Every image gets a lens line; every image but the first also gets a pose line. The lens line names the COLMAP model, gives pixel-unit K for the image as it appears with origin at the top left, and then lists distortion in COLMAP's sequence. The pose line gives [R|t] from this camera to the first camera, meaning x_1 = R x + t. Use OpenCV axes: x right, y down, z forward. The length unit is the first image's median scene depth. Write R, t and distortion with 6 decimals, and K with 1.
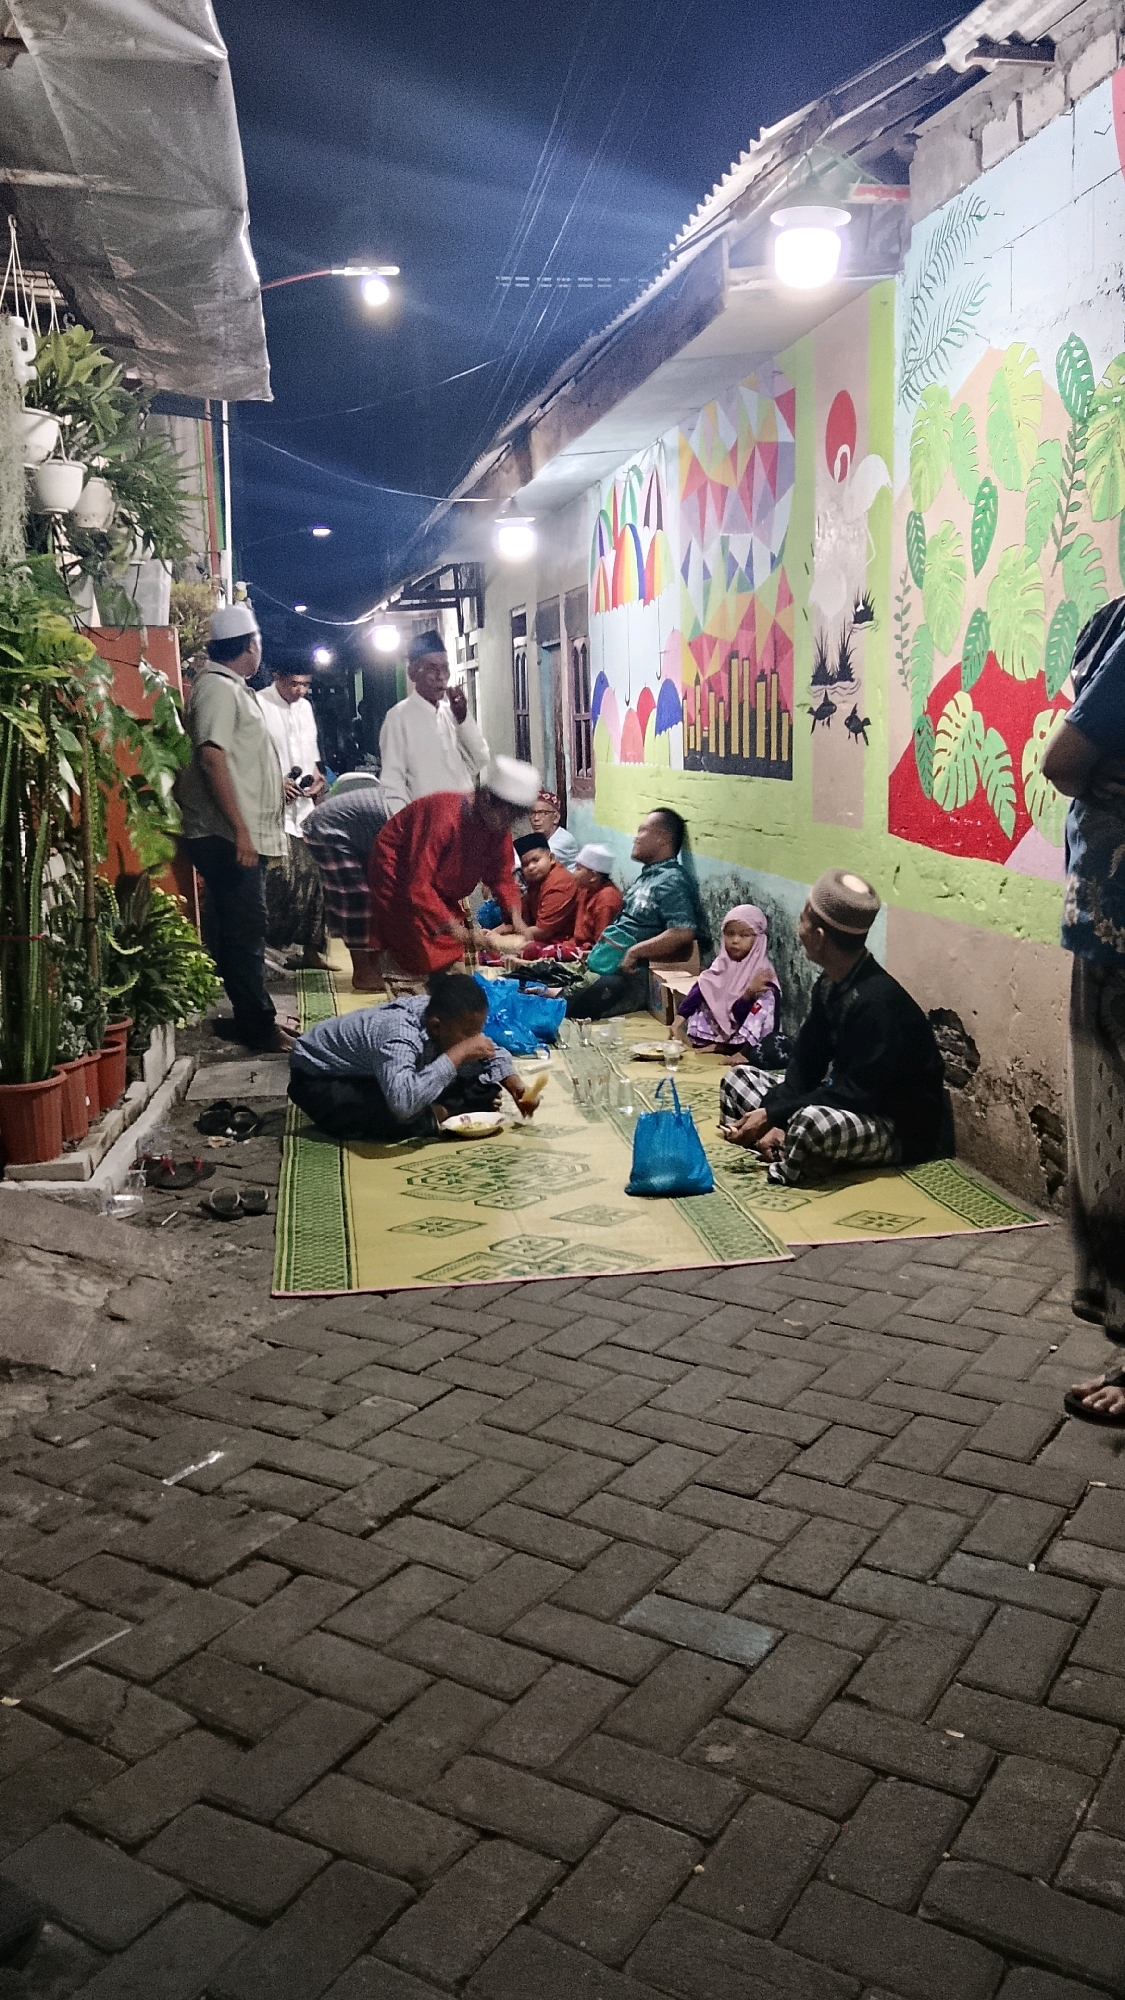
lens RADIAL K [[1581.8, 0, 560.0], [0, 1581.8, 1027.9], [0, 0, 1]] dist [-0.003623, -0.000485]
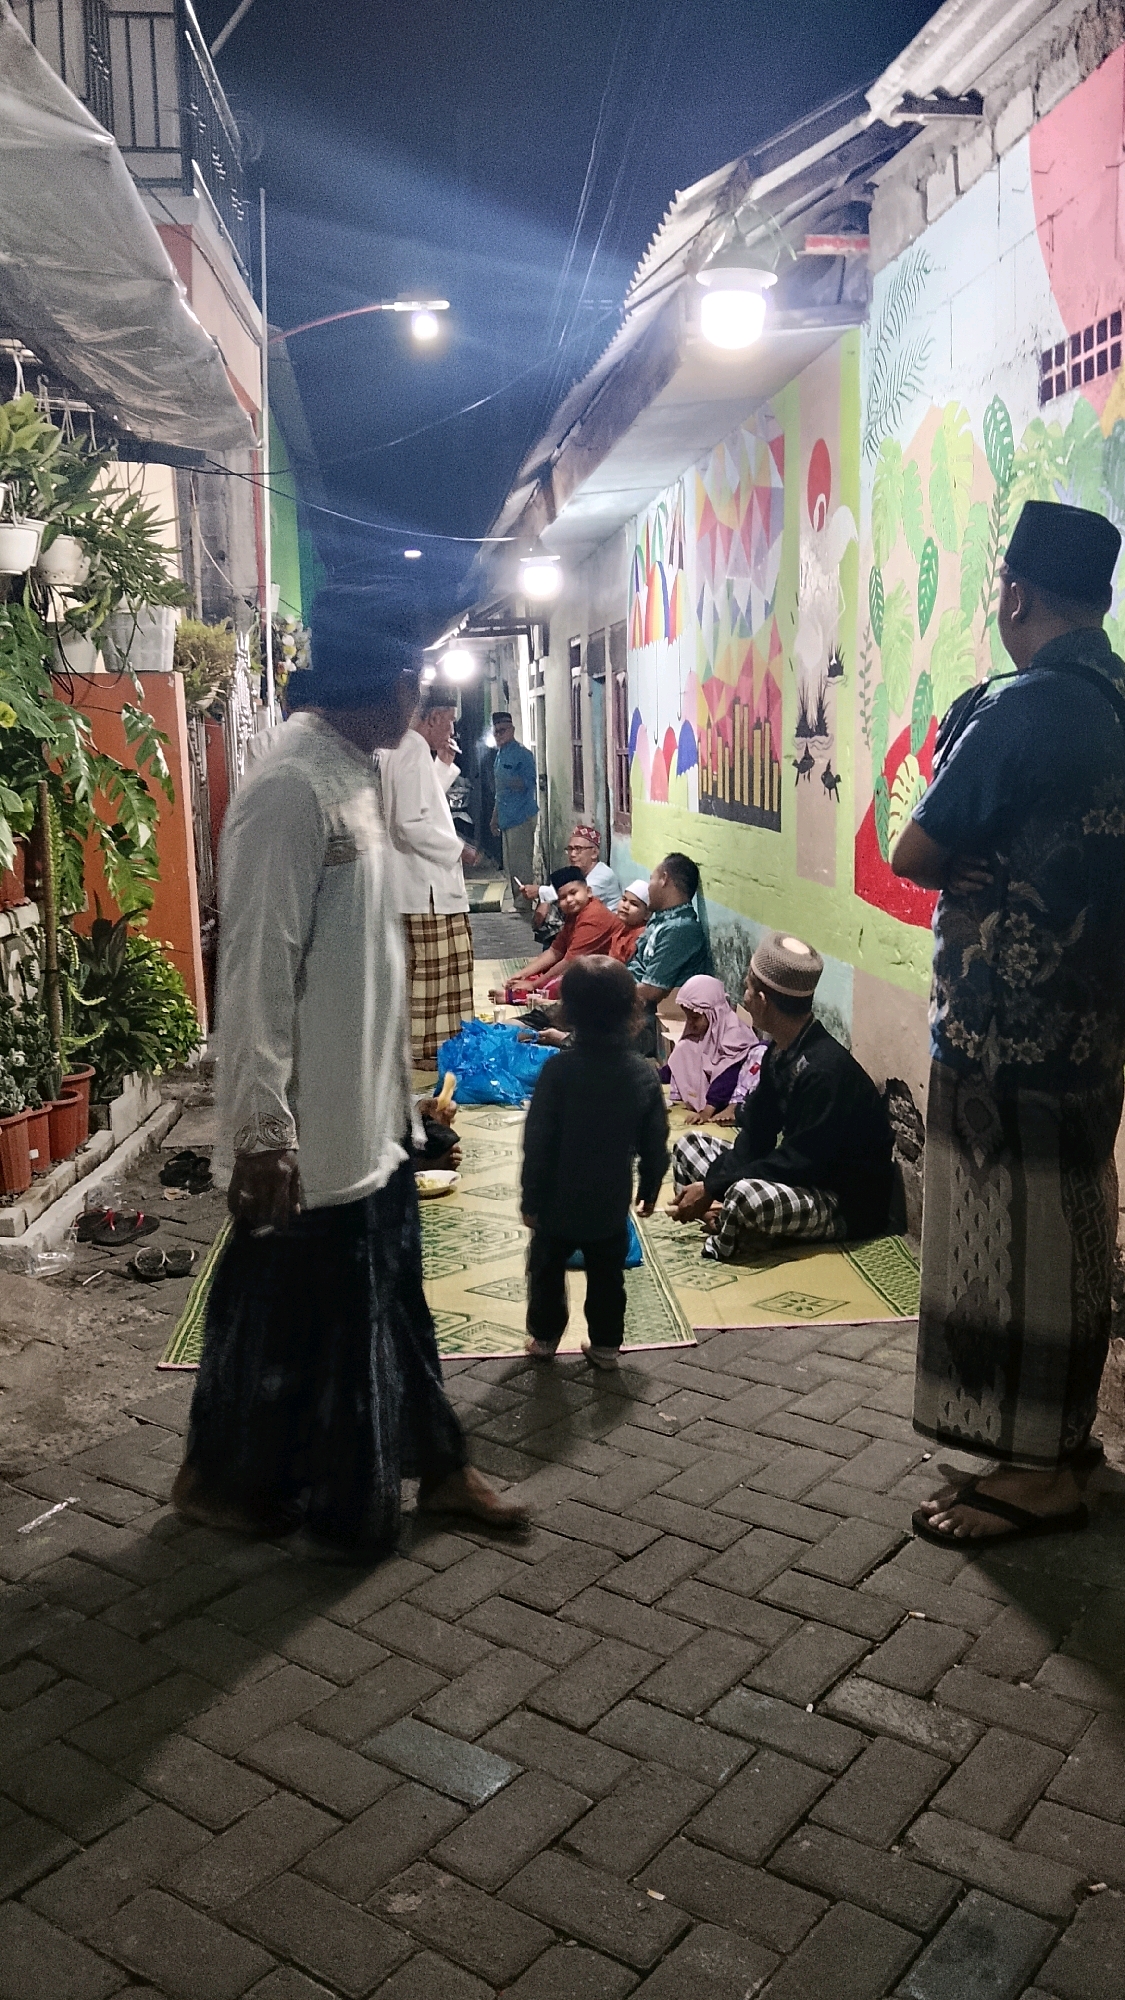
lens RADIAL K [[1601.5, 0, 558.6], [0, 1601.5, 1023.3], [0, 0, 1]] dist [-0.002926, -0.006192]
pose [[0.996780, 0.017548, -0.078248, 0.104040], [-0.018487, 0.999765, -0.011291, -0.029245], [0.078031, 0.012701, 0.996870, 0.006891]]
